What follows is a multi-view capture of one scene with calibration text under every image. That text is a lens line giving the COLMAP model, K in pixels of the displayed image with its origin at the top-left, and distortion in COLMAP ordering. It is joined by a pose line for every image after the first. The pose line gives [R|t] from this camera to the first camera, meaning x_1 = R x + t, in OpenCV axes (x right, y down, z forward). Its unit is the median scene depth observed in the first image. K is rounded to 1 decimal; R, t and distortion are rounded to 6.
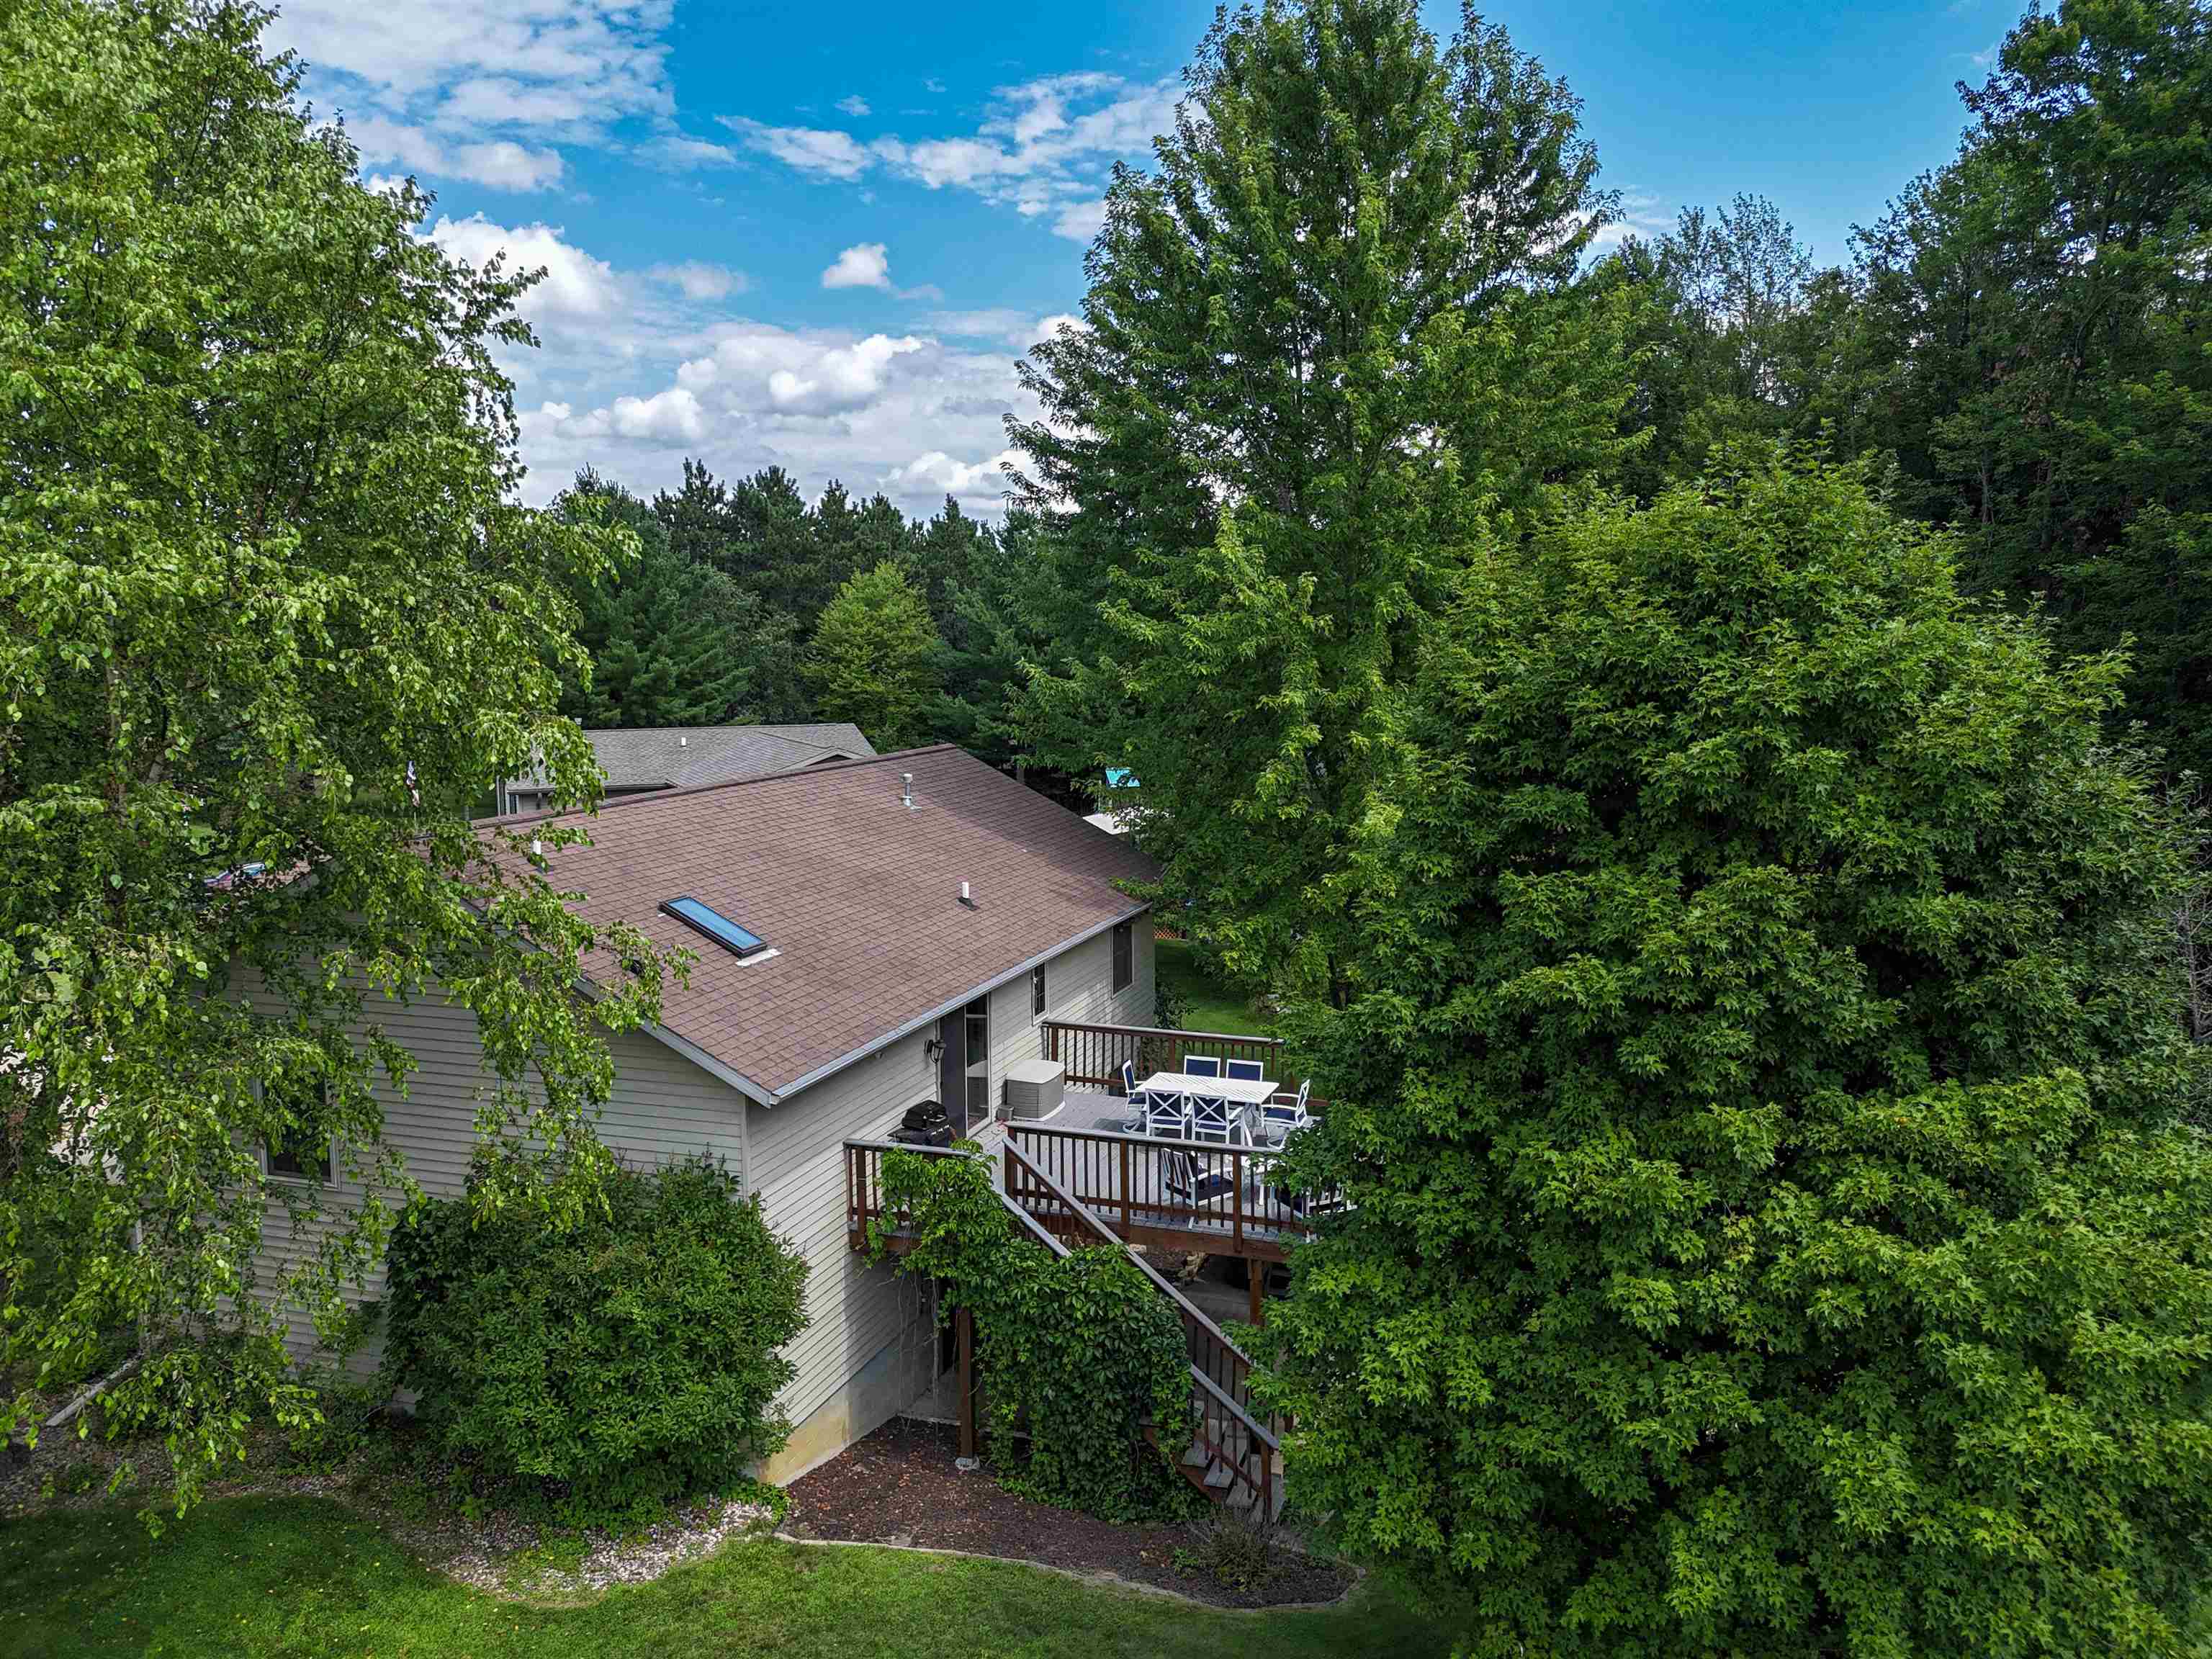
lens RADIAL K [[1616.9, 0, 1073.0], [0, 1616.9, 830.3], [0, 0, 1]] dist [0.085186, -0.127056]
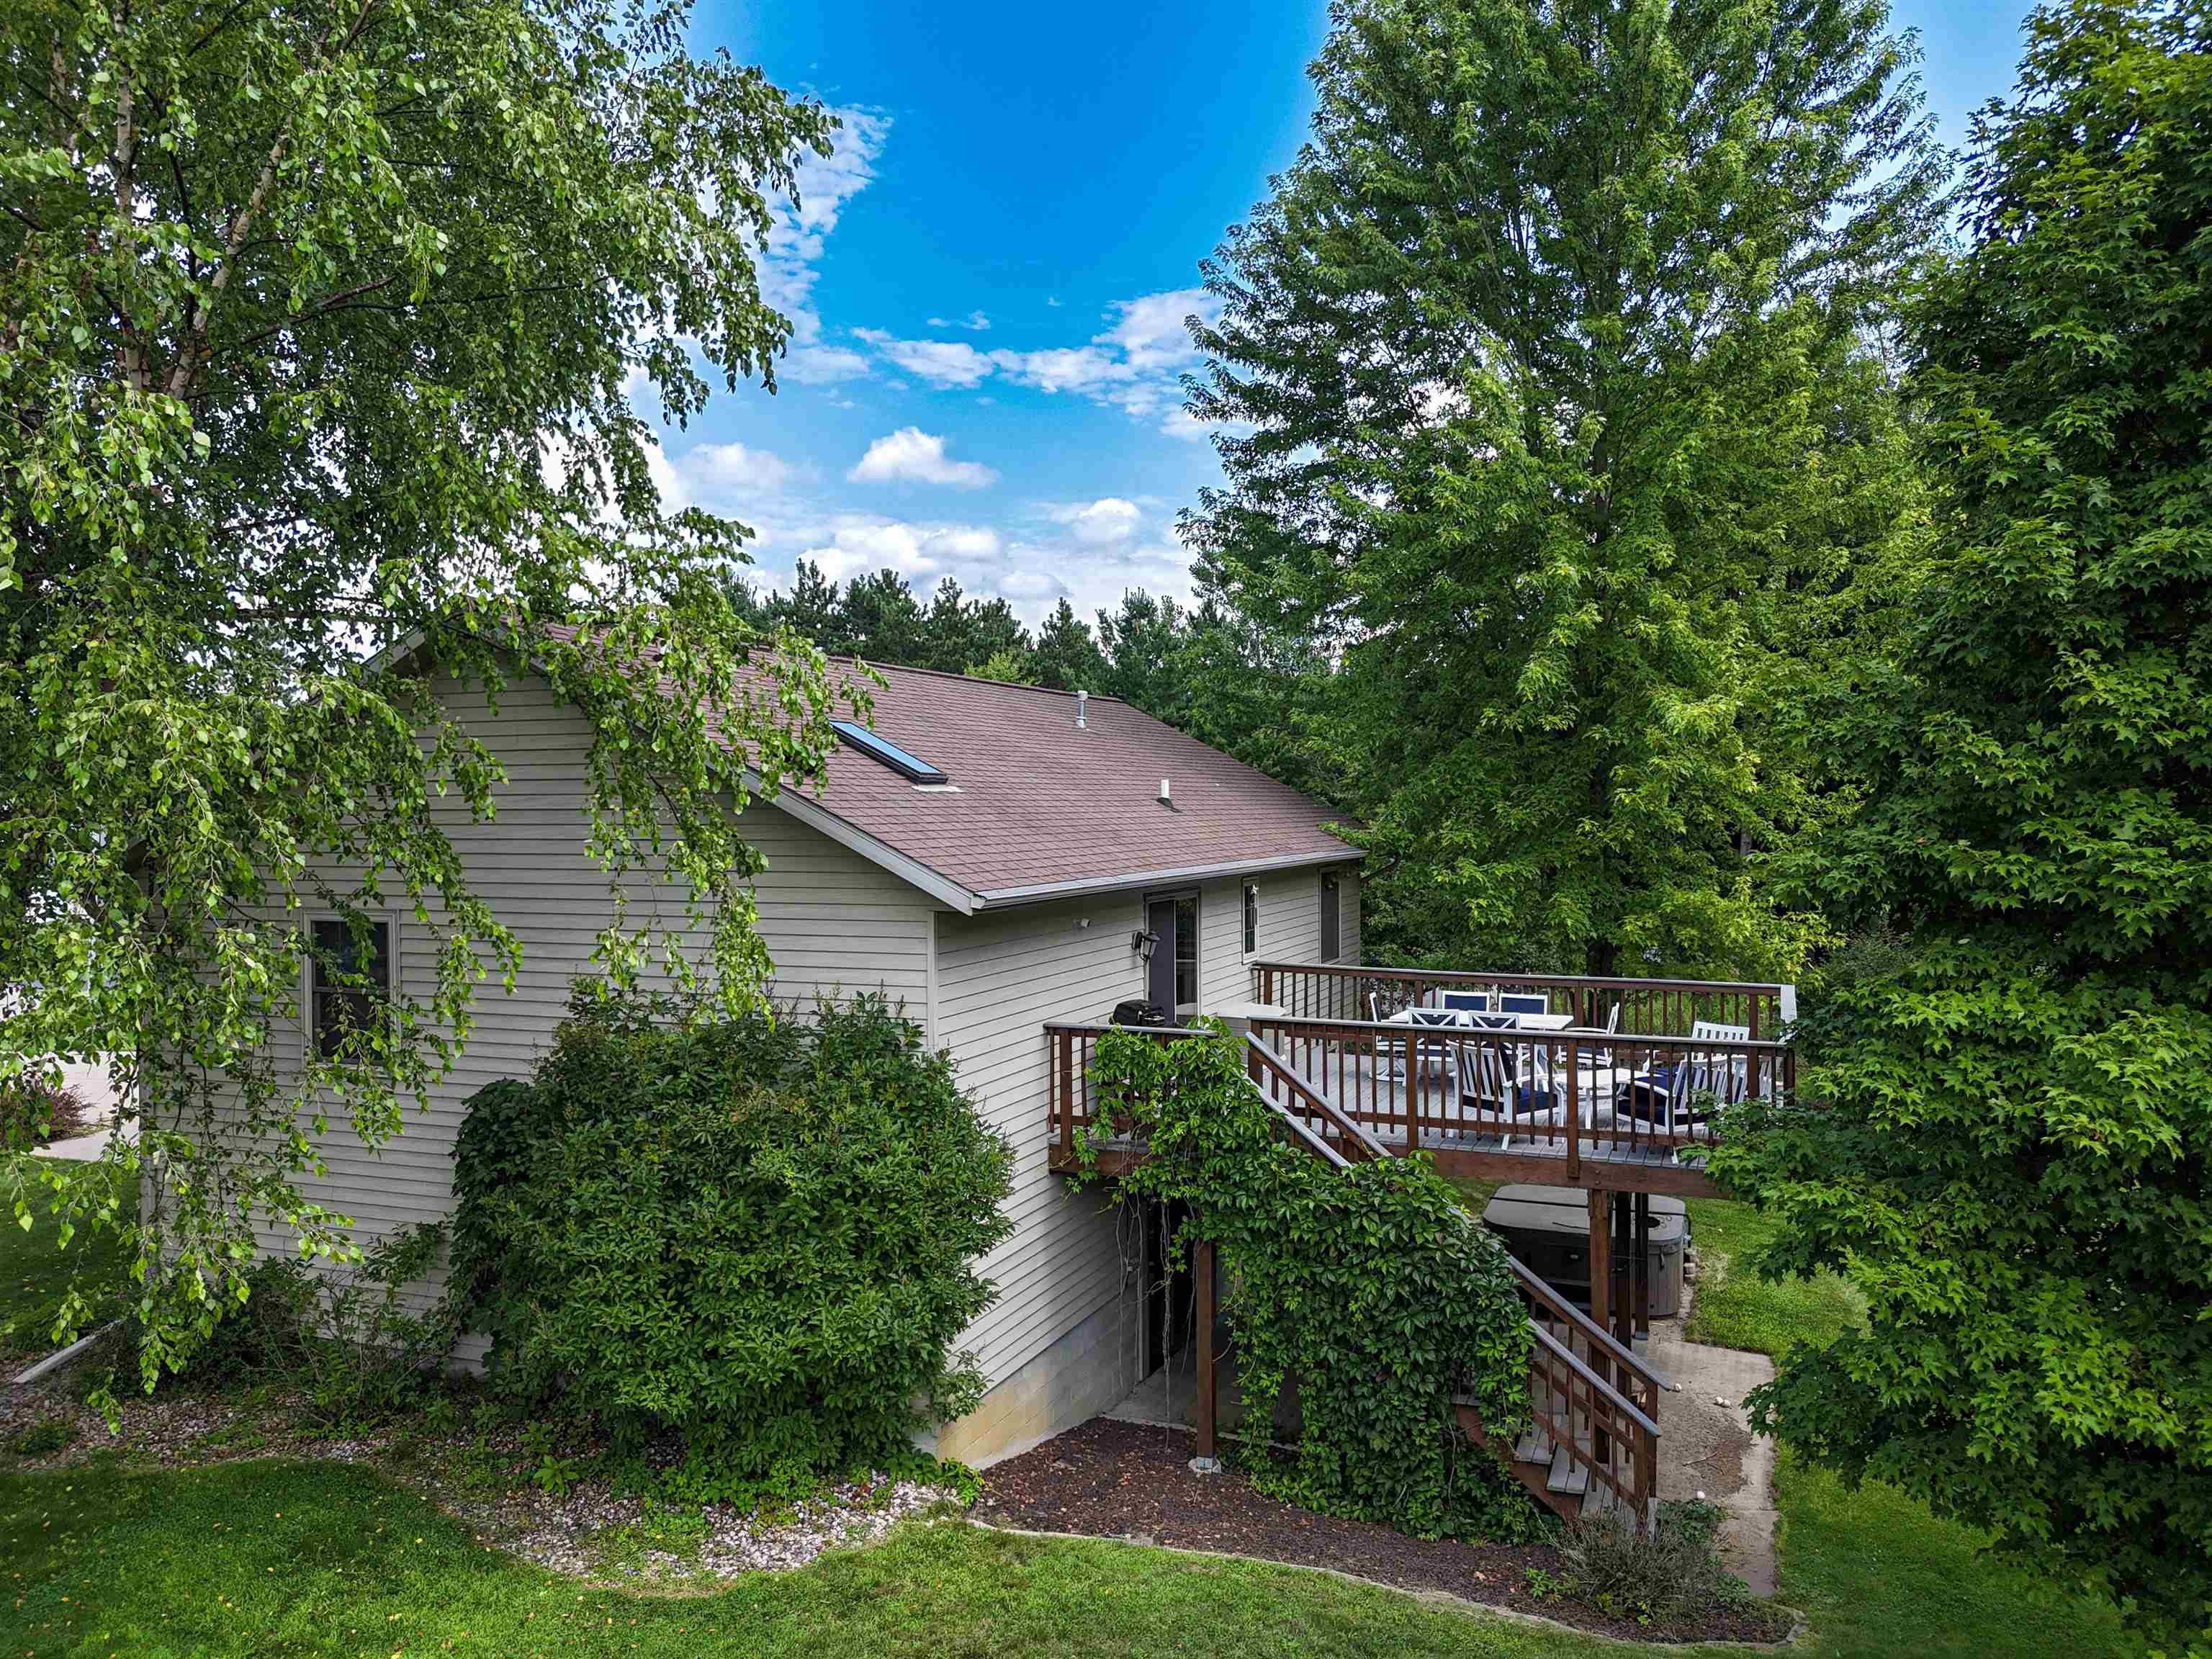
lens RADIAL K [[1616.9, 0, 1073.0], [0, 1616.9, 830.3], [0, 0, 1]] dist [0.085186, -0.127056]
pose [[0.998498, 0.004702, -0.054587, -0.091533], [-0.010257, 0.994738, -0.101933, 0.189151], [0.053821, 0.102340, 0.993292, 0.245404]]
